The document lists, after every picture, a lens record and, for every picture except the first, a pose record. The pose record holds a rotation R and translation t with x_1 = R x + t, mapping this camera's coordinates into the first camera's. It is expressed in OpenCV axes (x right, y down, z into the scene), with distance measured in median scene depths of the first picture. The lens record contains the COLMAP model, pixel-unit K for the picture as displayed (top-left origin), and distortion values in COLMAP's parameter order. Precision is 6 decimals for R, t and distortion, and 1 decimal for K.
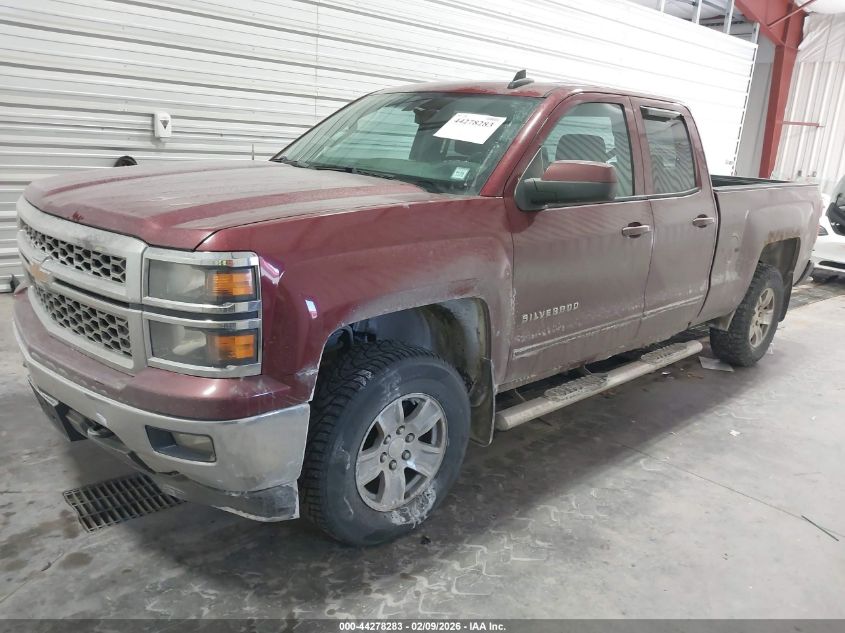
lens RADIAL K [[674.3, 0, 422.5], [0, 674.3, 316.5], [0, 0, 1]] dist [0.009240, 0.005482]
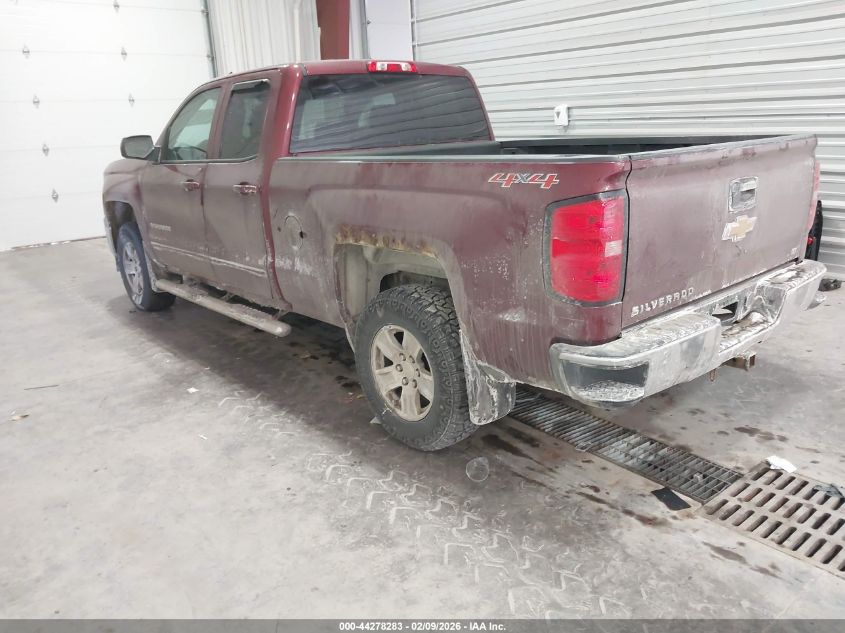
lens RADIAL K [[674.3, 0, 422.5], [0, 674.3, 316.5], [0, 0, 1]] dist [0.009240, 0.005482]
pose [[-0.055086, 0.226643, -0.972419, 1.478350], [-0.227498, 0.945433, 0.233241, -0.270528], [0.972219, 0.234071, -0.000519, 1.358615]]
